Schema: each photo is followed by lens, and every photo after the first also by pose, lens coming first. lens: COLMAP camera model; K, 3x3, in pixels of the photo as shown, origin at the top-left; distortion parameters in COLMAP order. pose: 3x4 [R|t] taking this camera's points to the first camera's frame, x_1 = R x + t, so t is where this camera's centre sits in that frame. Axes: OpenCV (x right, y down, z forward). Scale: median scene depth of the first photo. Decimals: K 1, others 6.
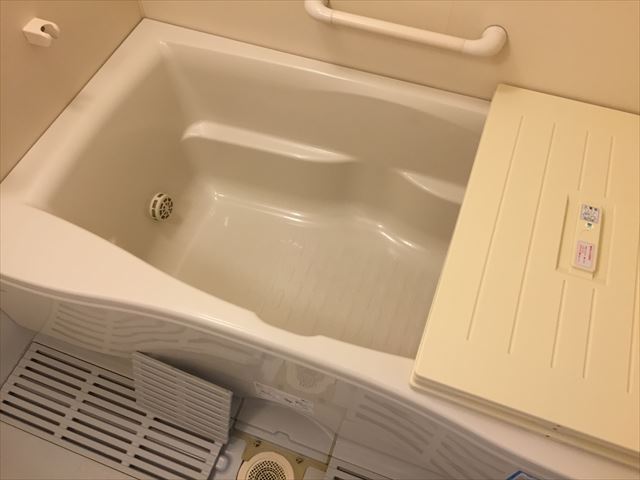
lens RADIAL K [[550.3, 0, 320.0], [0, 550.3, 240.0], [0, 0, 1]] dist [0.046343, -0.007719]
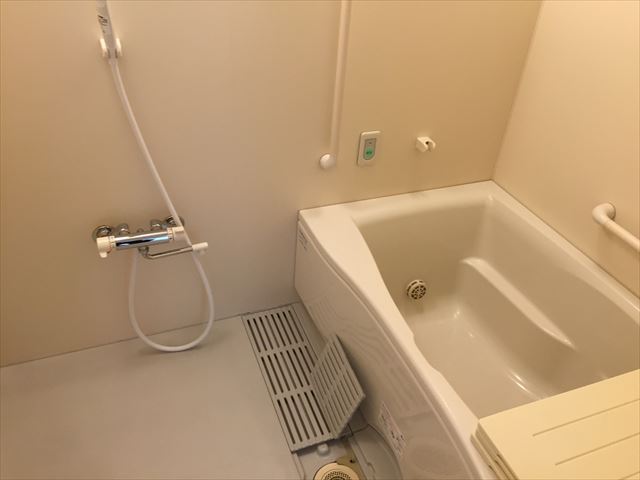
lens RADIAL K [[550.3, 0, 320.0], [0, 550.3, 240.0], [0, 0, 1]] dist [0.046343, -0.007719]
pose [[0.663350, 0.472542, -0.580234, 0.319674], [-0.661999, 0.732094, -0.160611, 0.257809], [0.348891, 0.490655, 0.798457, -0.236657]]
